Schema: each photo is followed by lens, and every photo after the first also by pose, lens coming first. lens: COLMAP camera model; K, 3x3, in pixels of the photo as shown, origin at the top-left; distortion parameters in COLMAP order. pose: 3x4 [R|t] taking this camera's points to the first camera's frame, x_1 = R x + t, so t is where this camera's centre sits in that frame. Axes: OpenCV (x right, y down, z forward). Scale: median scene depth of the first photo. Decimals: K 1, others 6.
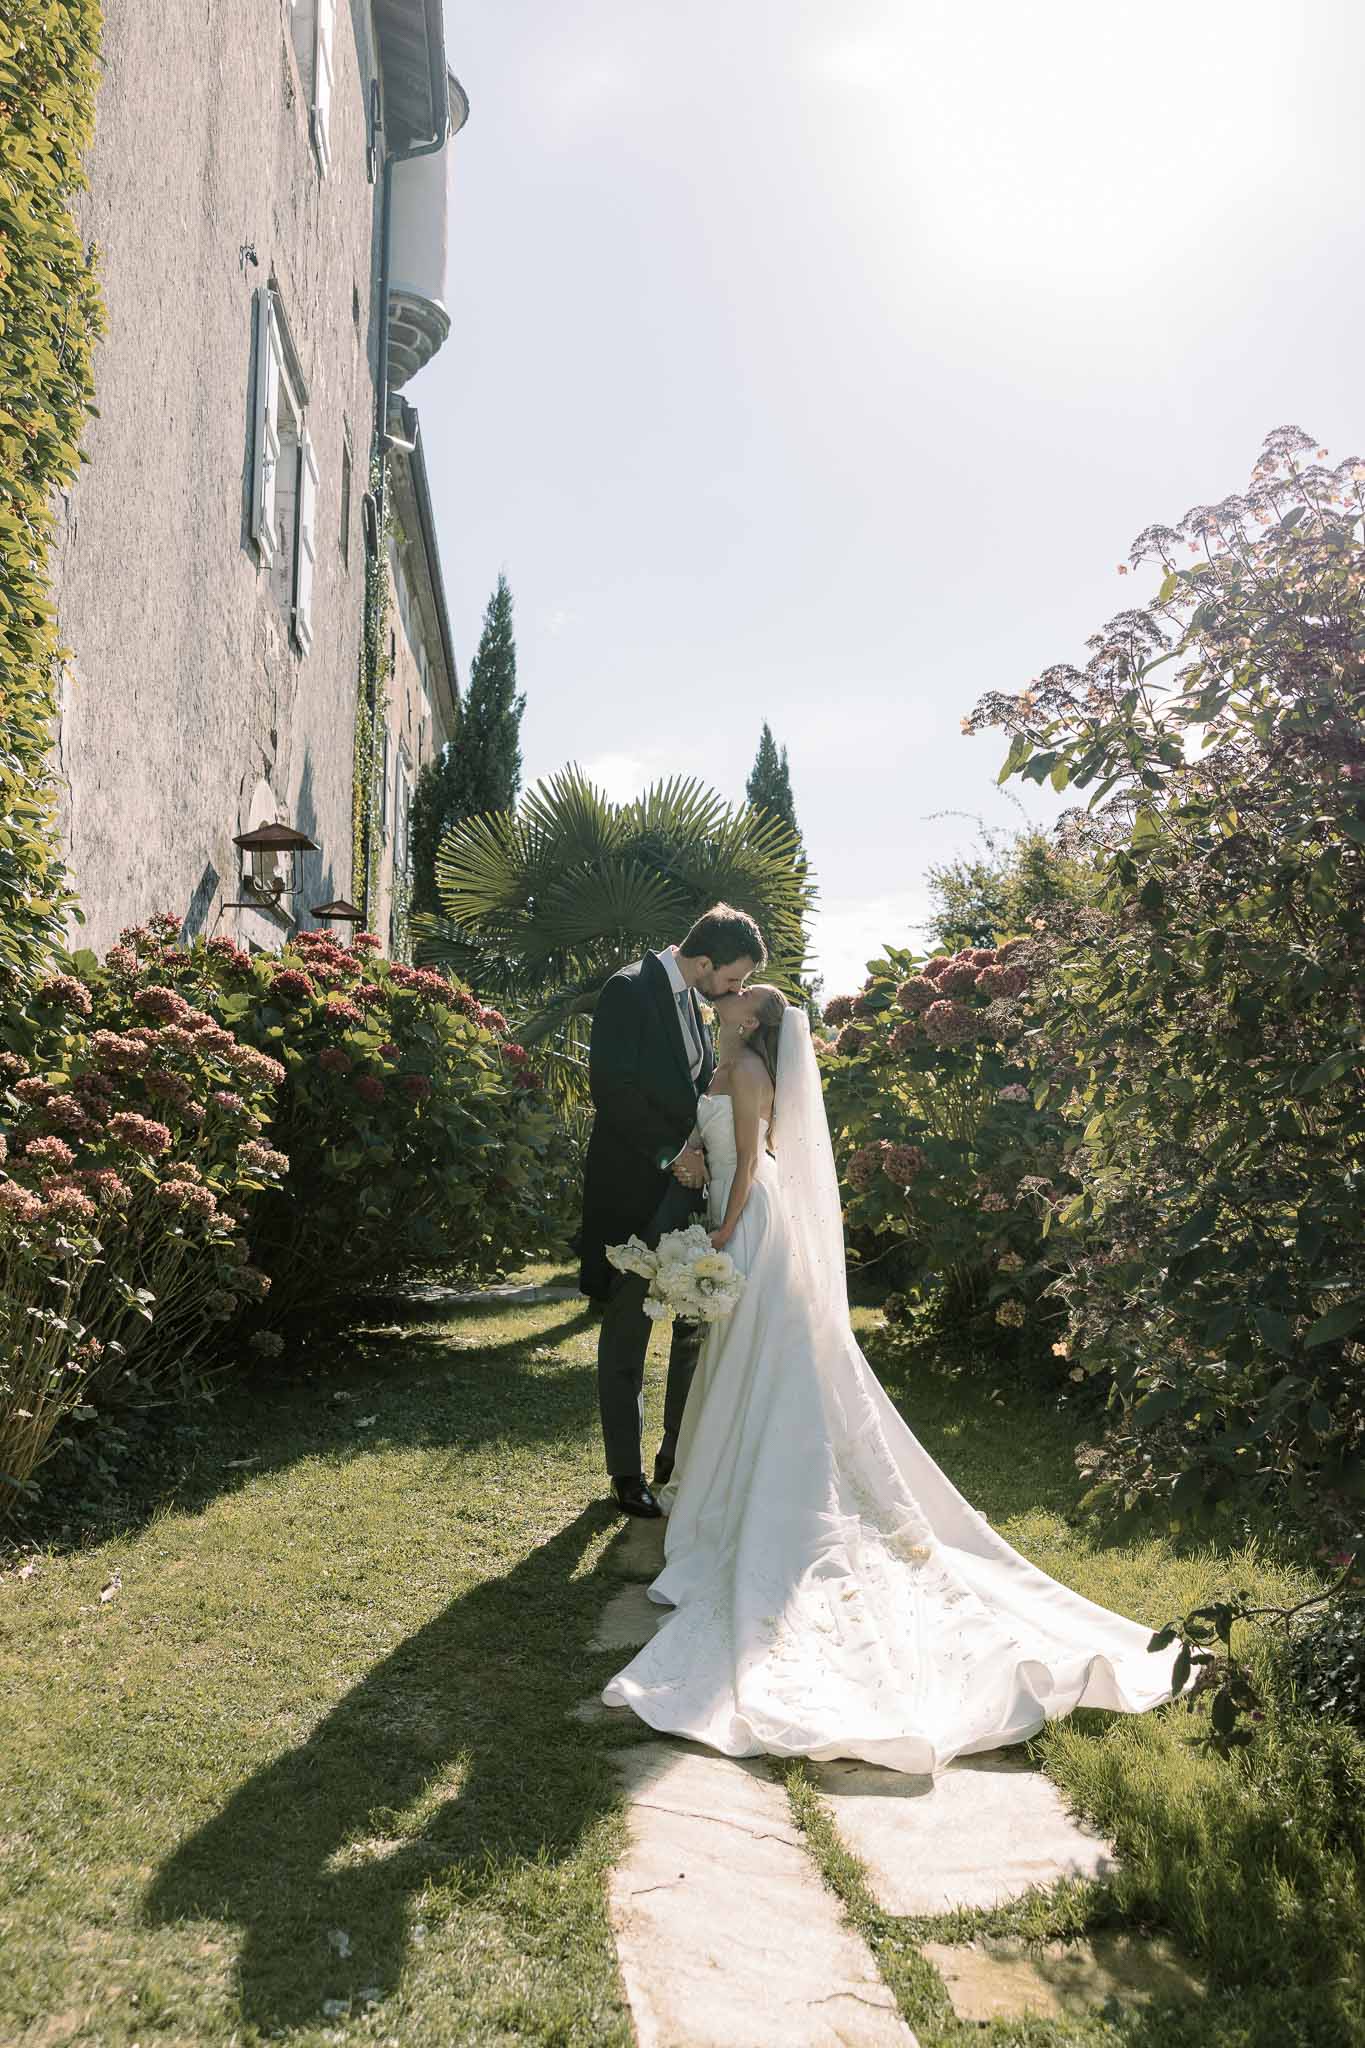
lens RADIAL K [[2197.1, 0, 682.5], [0, 2197.1, 1024.0], [0, 0, 1]] dist [-0.013697, -0.018188]
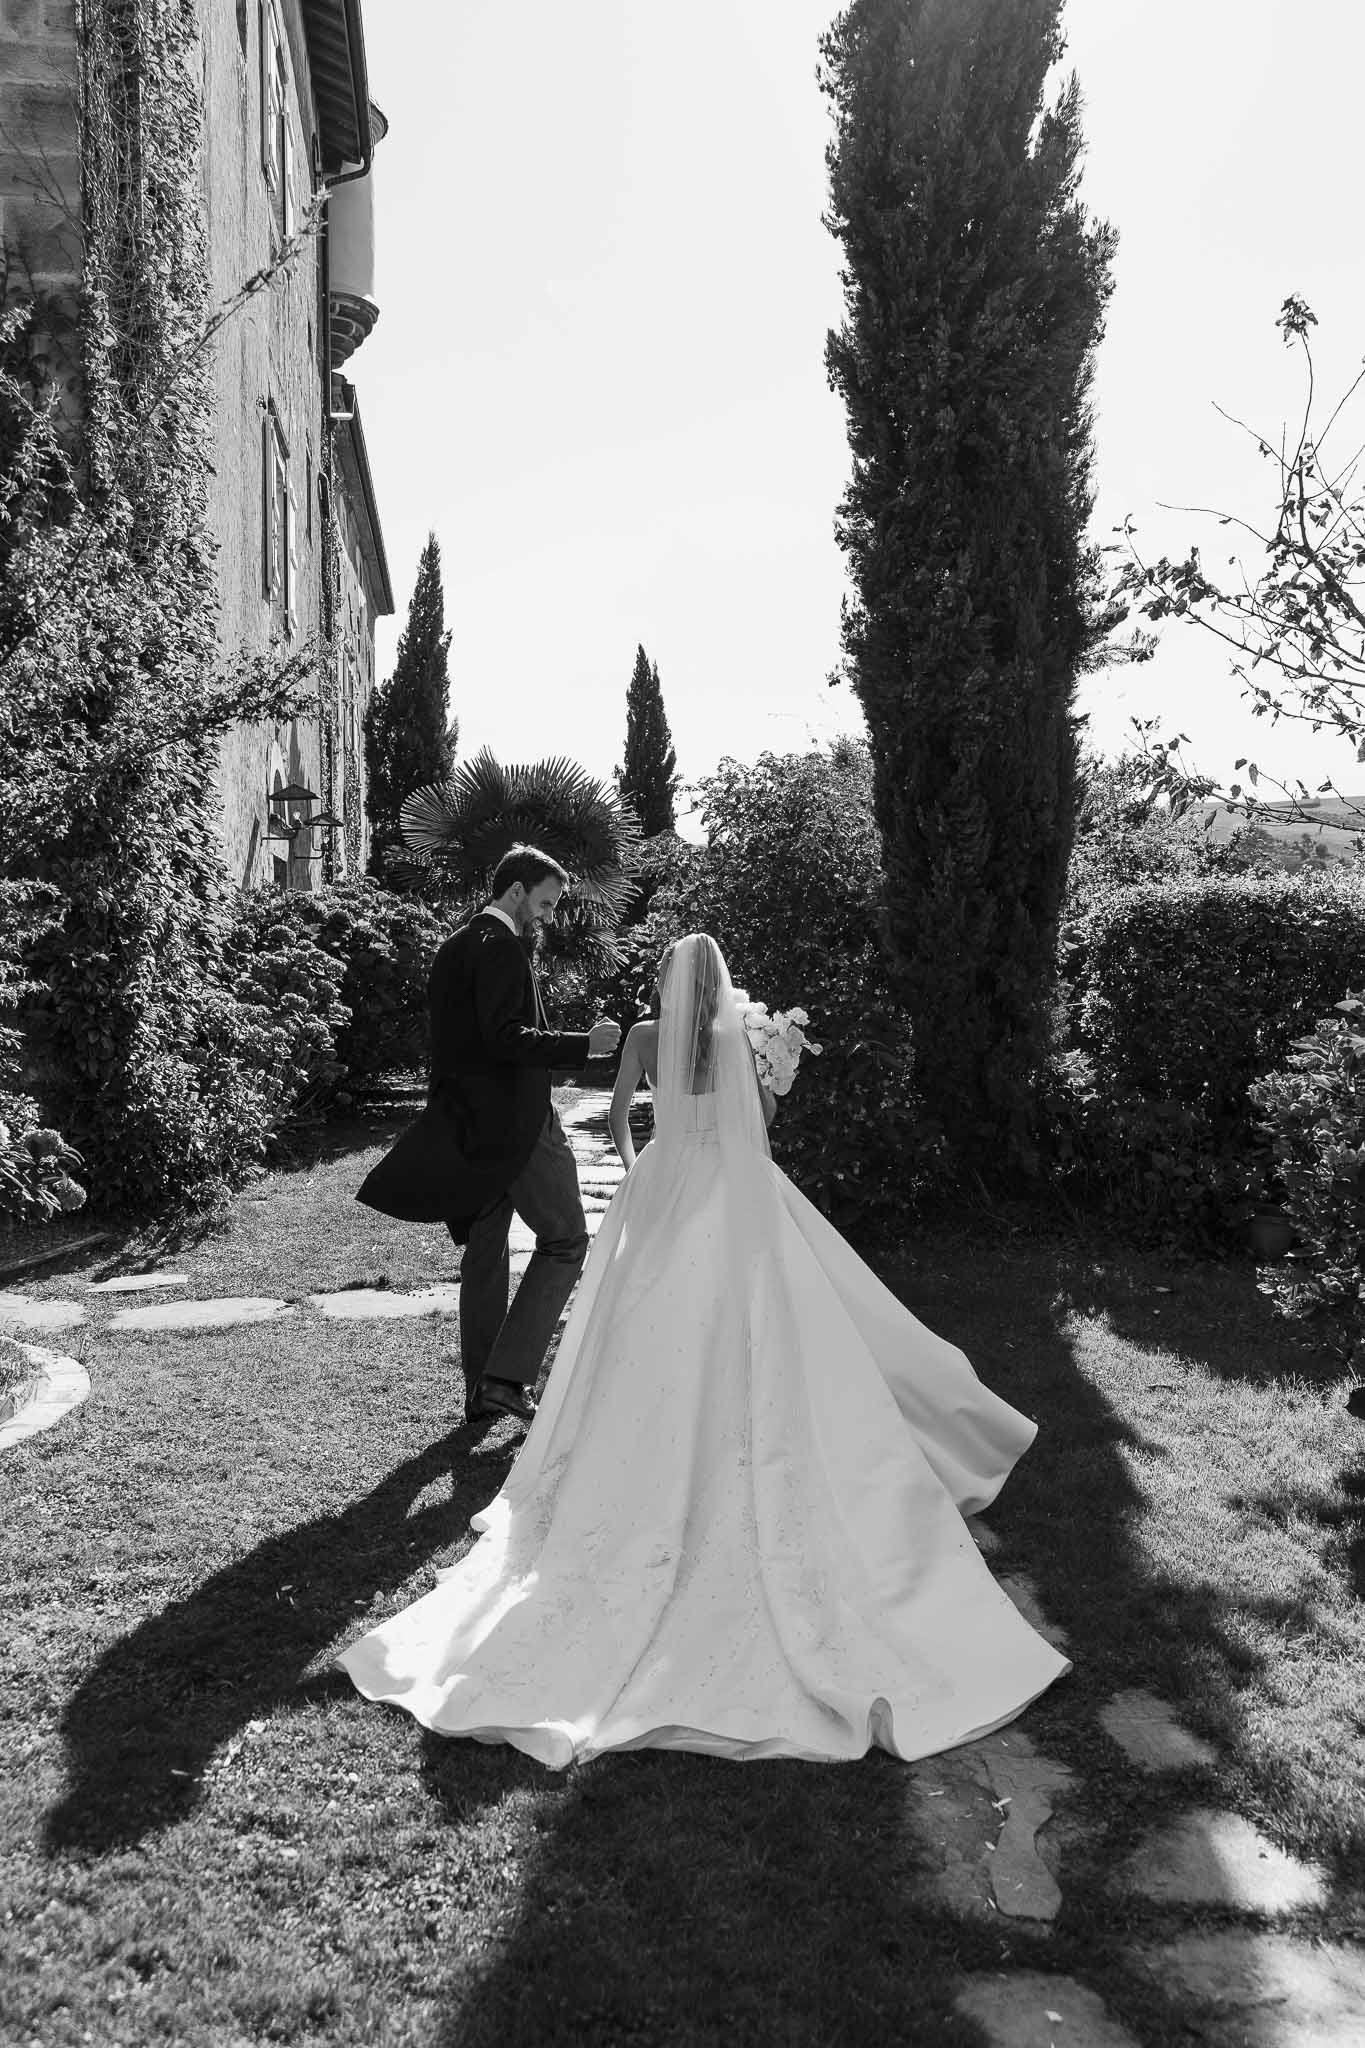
lens RADIAL K [[2197.1, 0, 682.5], [0, 2197.1, 1024.0], [0, 0, 1]] dist [-0.013697, -0.018188]
pose [[0.999244, -0.025409, 0.029418, 0.028748], [0.022847, 0.996173, 0.084364, -0.036851], [-0.031449, -0.083629, 0.996001, -0.427629]]
